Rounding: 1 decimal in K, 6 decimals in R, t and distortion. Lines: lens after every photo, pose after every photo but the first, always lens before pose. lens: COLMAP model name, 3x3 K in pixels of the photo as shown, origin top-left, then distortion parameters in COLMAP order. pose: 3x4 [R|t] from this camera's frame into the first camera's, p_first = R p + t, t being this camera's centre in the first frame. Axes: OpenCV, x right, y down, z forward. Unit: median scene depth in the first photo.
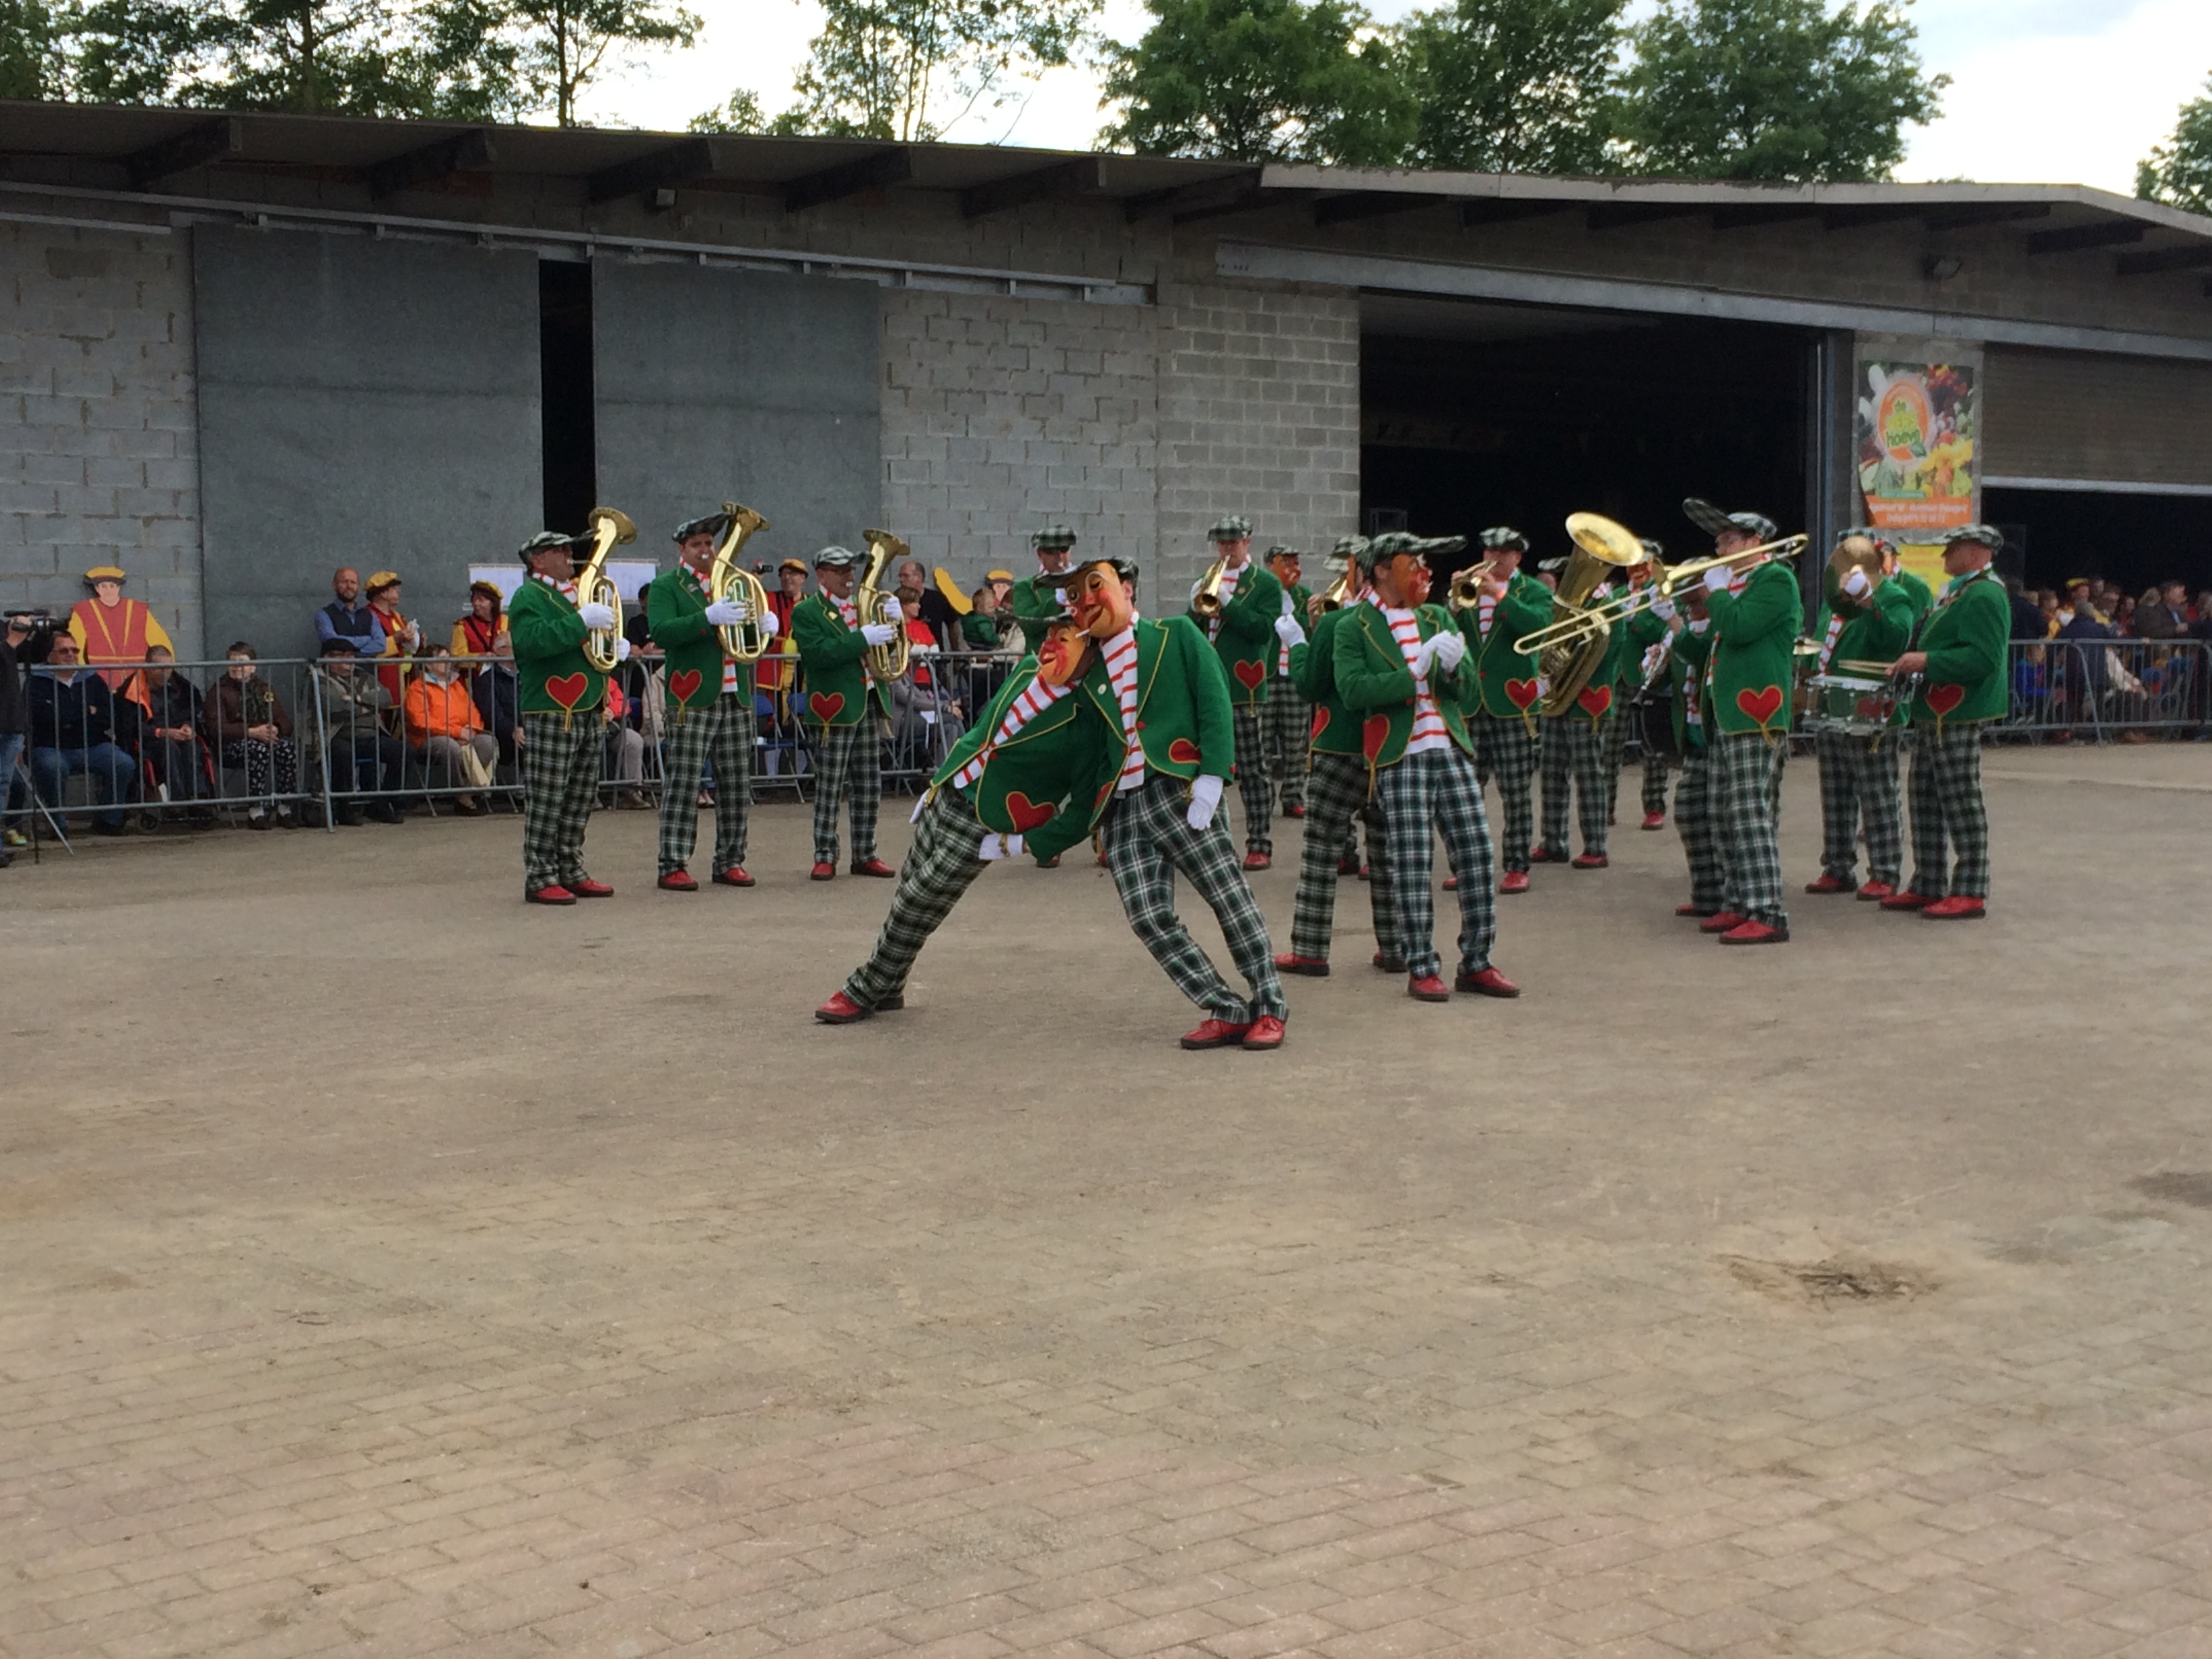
lens RADIAL K [[2728.5, 0, 1115.0], [0, 2728.5, 809.4], [0, 0, 1]] dist [0.058765, 0.000000]
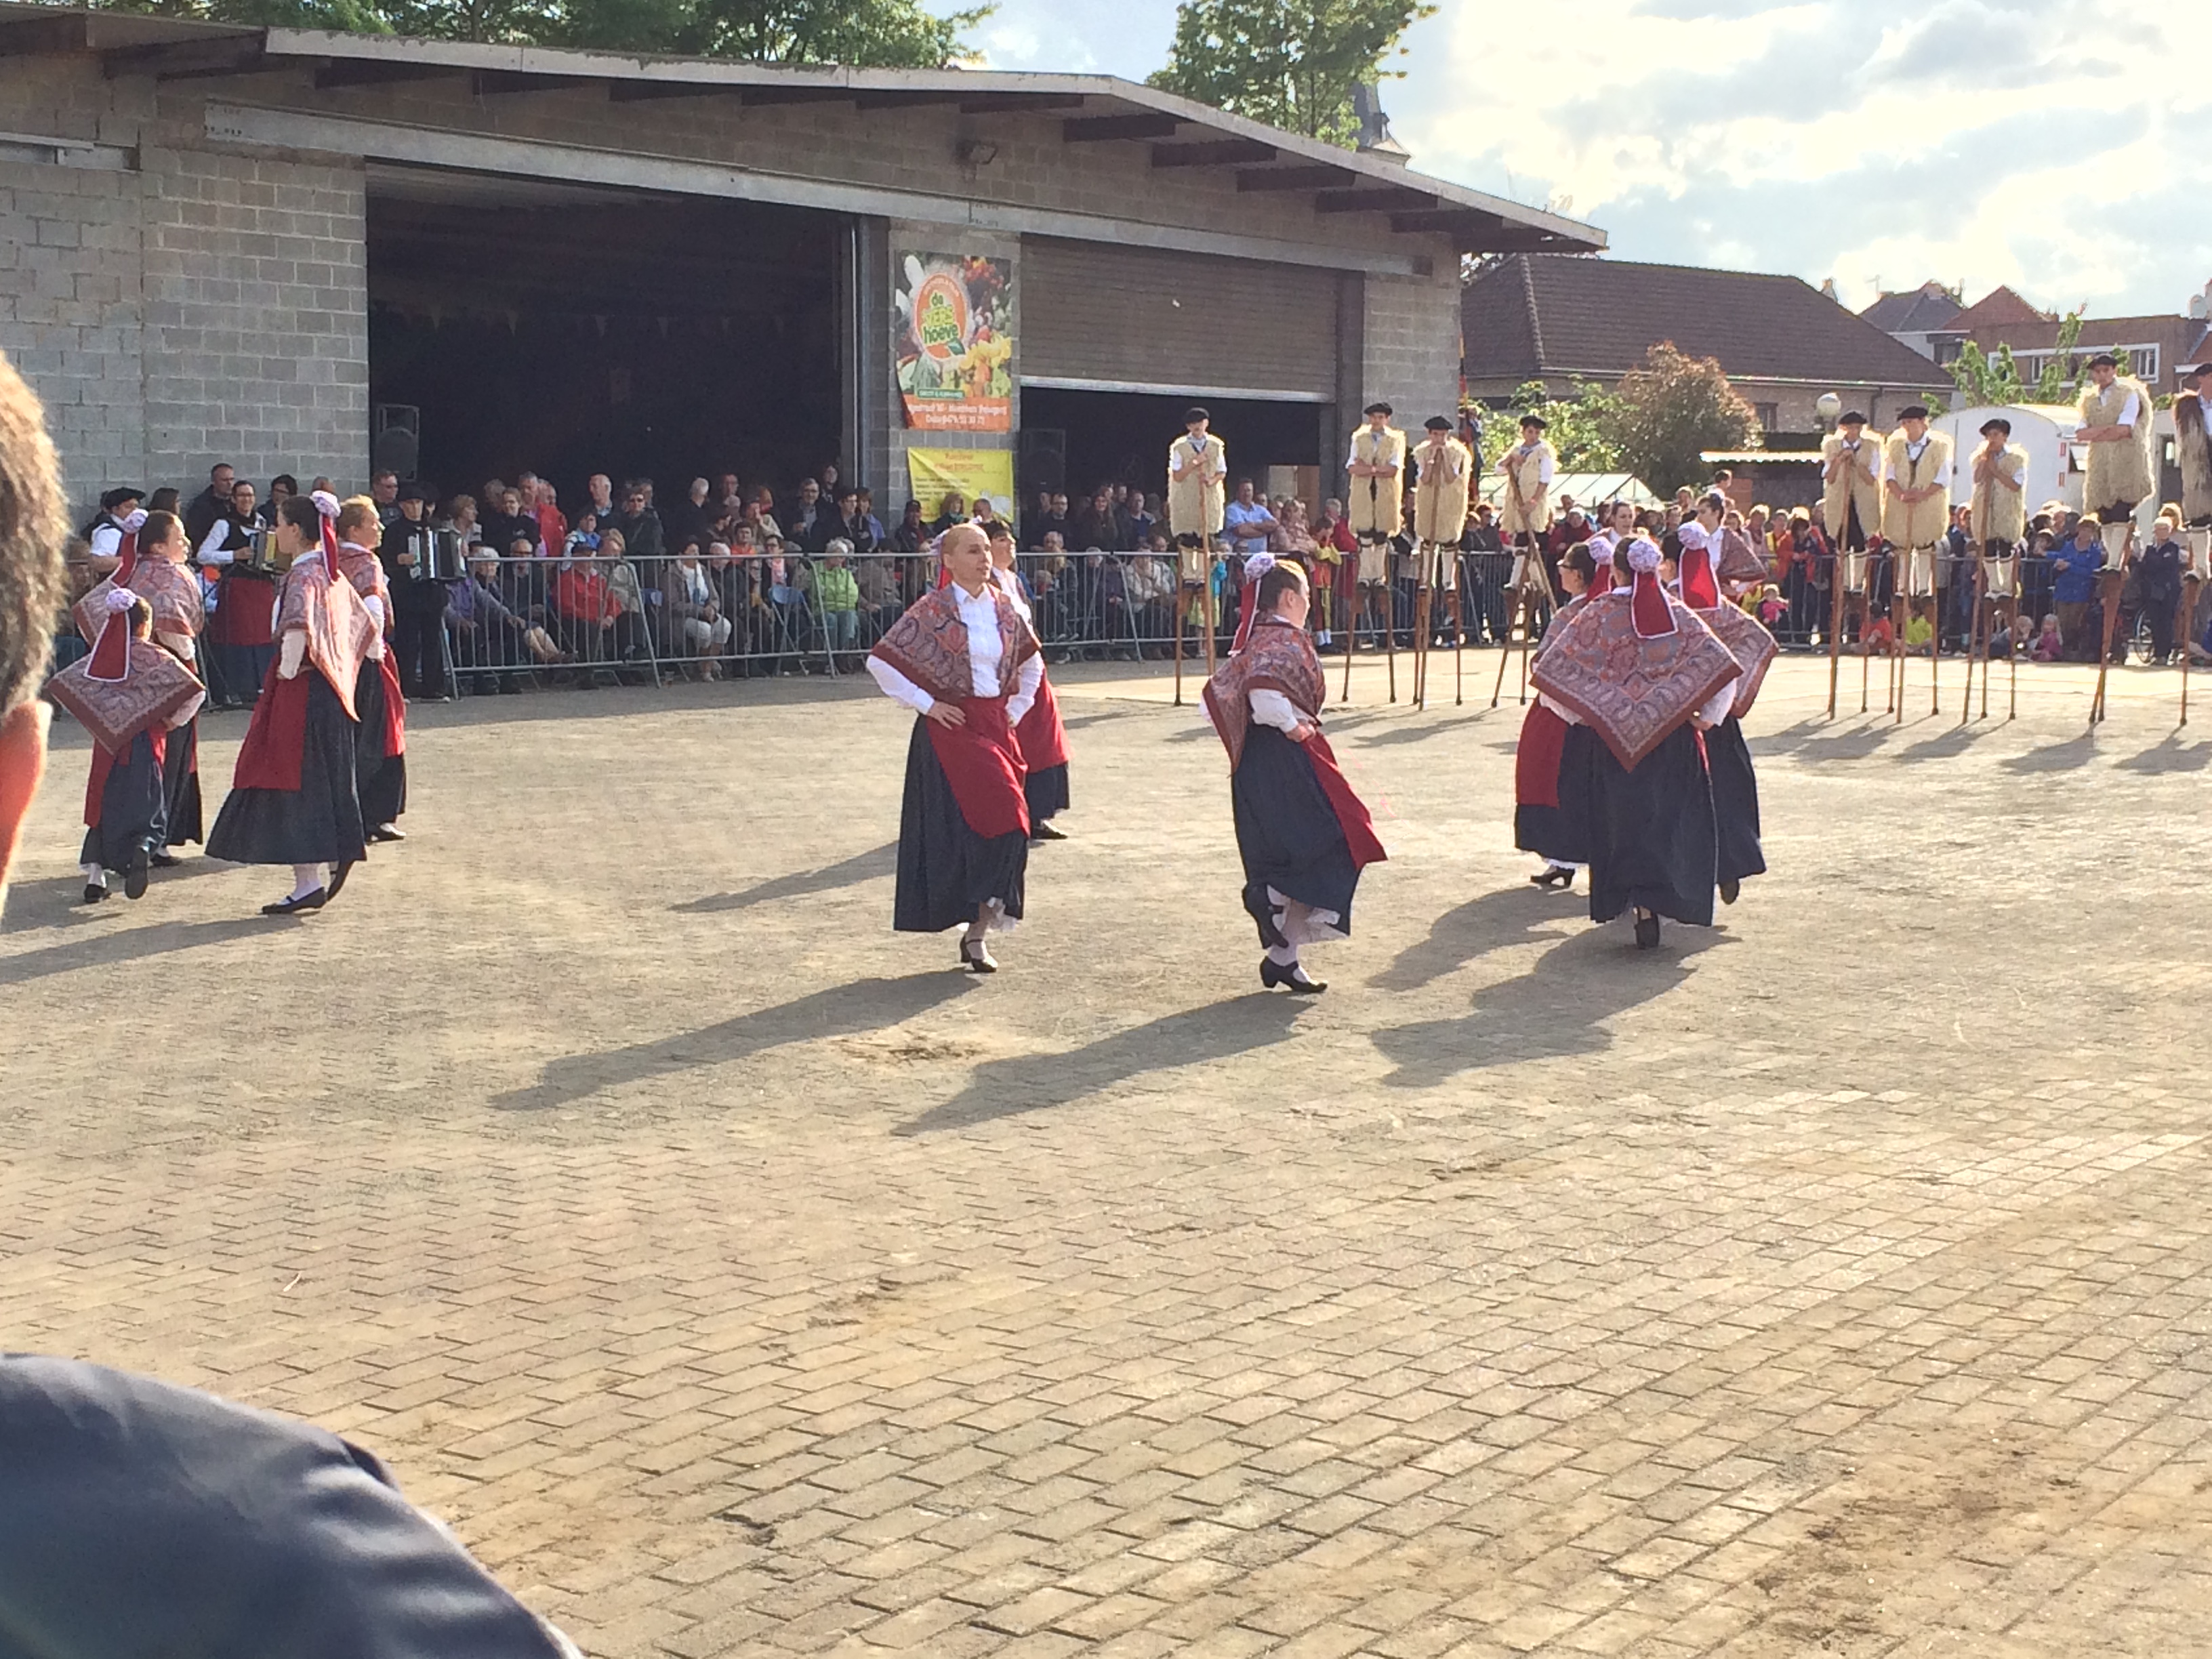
lens RADIAL K [[3452.6, 0, 1084.7], [0, 3452.6, 828.7], [0, 0, 1]] dist [0.050538, 0.000000]
pose [[0.948803, -0.019581, 0.315262, -0.062478], [0.011695, 0.999570, 0.026887, 0.003933], [-0.315653, -0.021824, 0.948624, -0.208445]]
